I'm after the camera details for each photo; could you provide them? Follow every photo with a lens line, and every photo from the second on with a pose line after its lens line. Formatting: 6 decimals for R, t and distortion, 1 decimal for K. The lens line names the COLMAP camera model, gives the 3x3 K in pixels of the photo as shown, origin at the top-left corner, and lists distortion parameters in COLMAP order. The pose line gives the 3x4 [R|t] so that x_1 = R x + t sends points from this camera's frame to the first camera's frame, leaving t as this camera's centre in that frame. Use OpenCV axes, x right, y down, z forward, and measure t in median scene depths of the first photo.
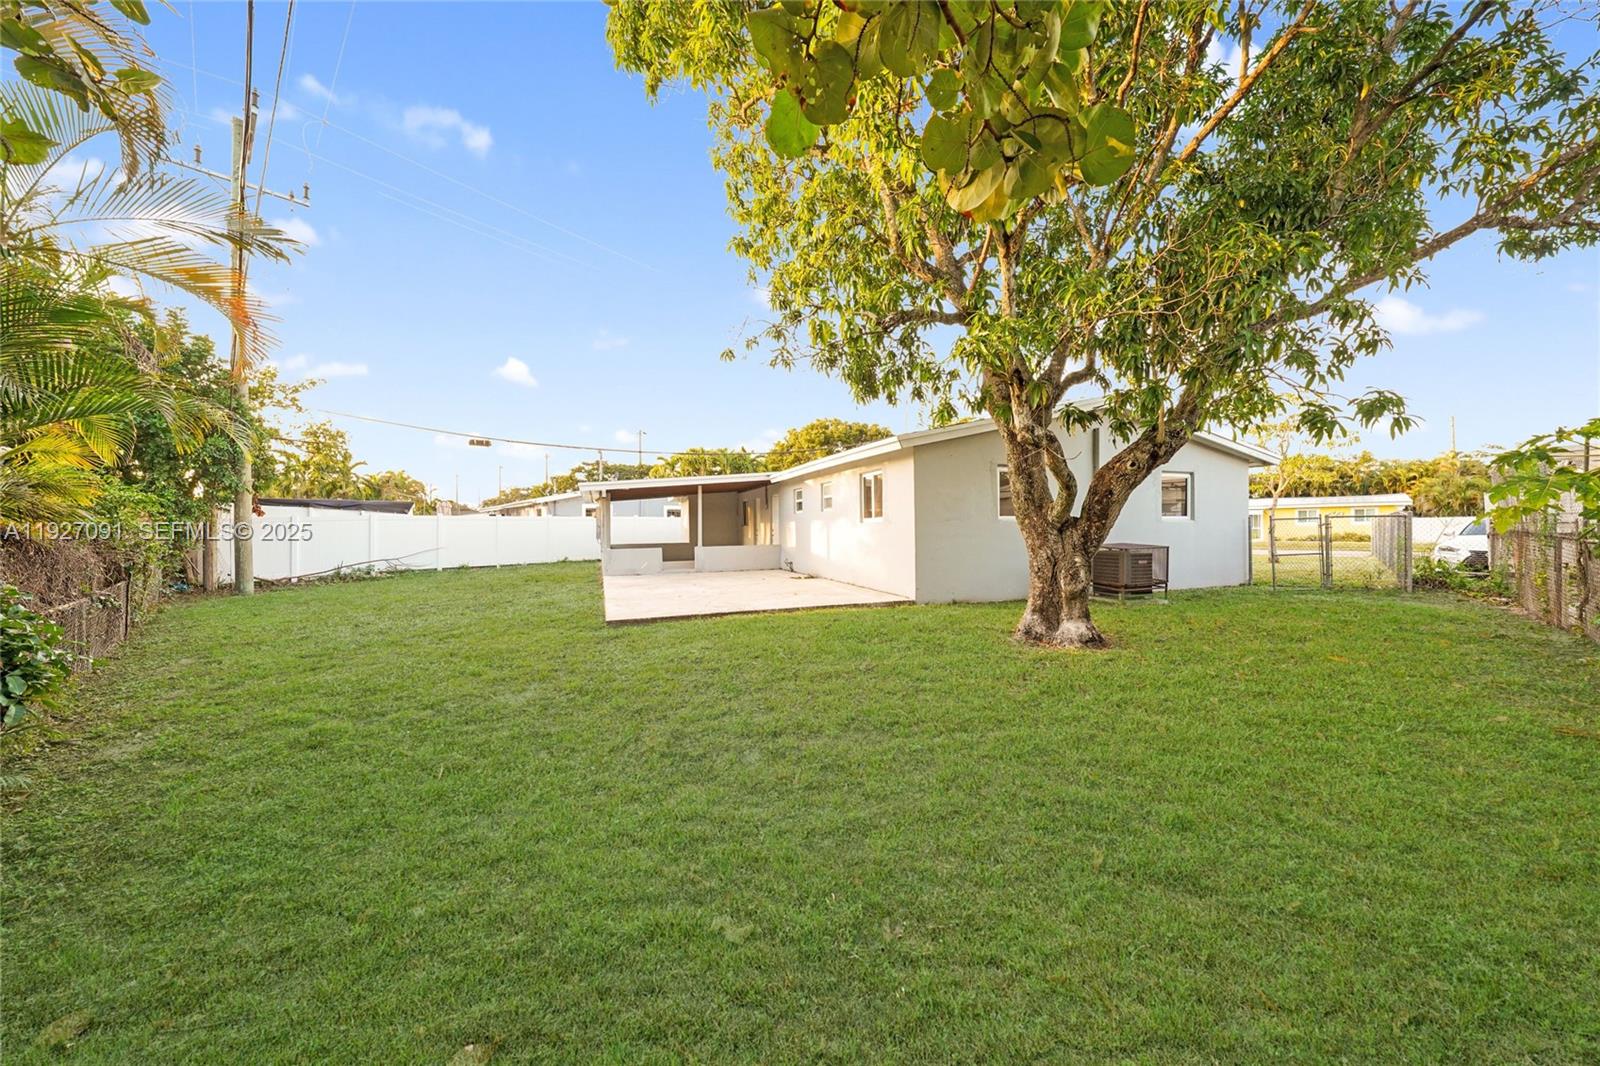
lens RADIAL K [[545.6, 0, 802.2], [0, 545.6, 525.0], [0, 0, 1]] dist [-0.000073, 0.000000]
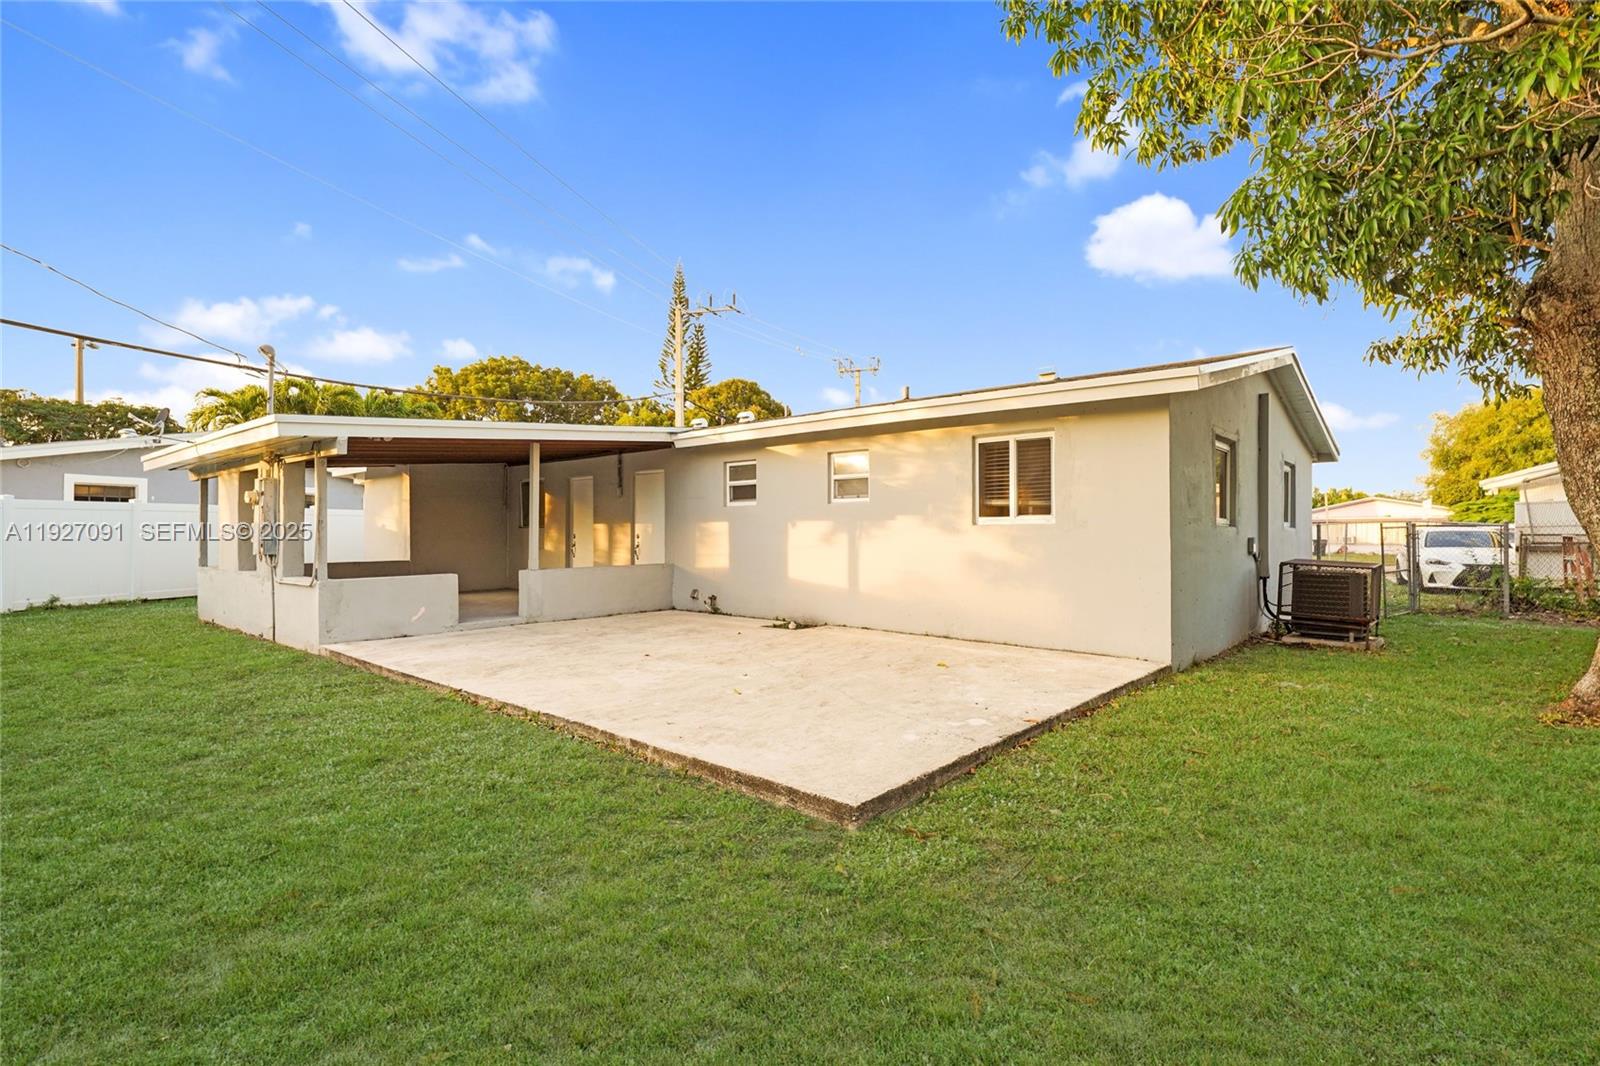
lens RADIAL K [[761.7, 0, 800.0], [0, 761.7, 533.0], [0, 0, 1]] dist [0.002251, 0.000338]
pose [[0.881281, 0.009463, 0.472498, -0.273609], [-0.011341, 0.999935, 0.001126, 0.003175], [-0.472457, -0.006351, 0.881331, 0.267604]]
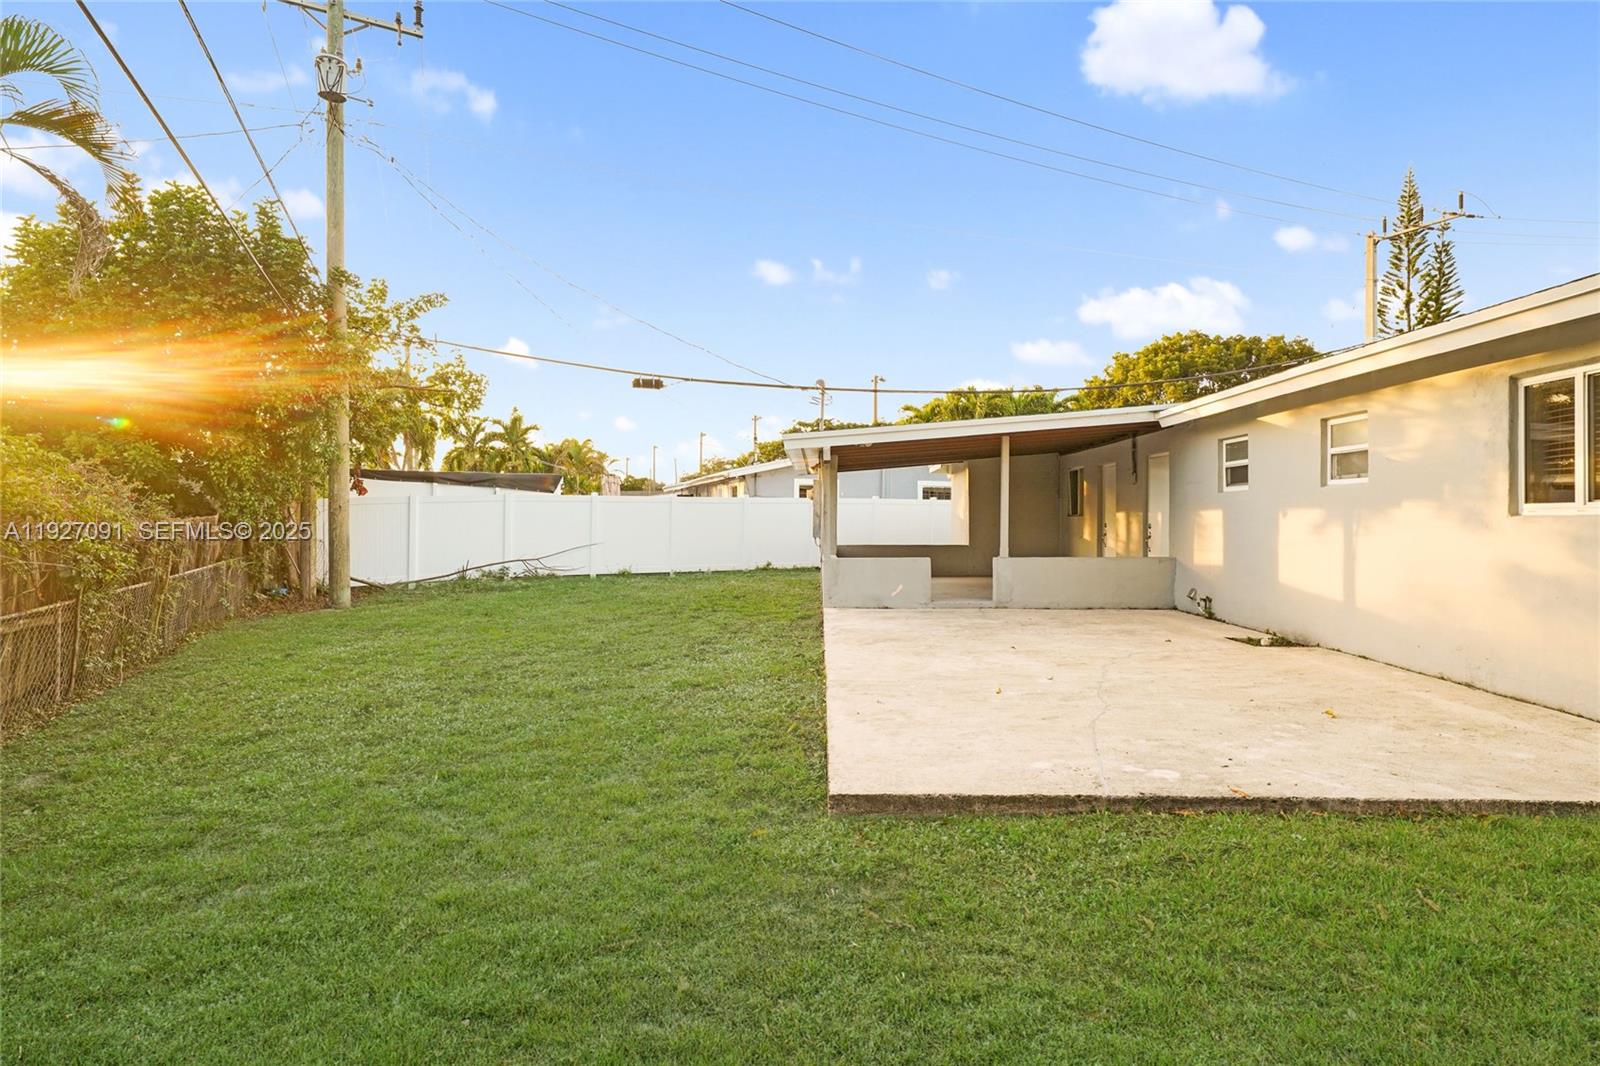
lens RADIAL K [[779.2, 0, 799.7], [0, 779.2, 510.5], [0, 0, 1]] dist [0.018119, -0.000196]
pose [[0.928114, 0.010176, -0.372157, -0.086348], [-0.010617, 0.999943, 0.000864, -0.002265], [0.372144, 0.003150, 0.928170, 0.235254]]
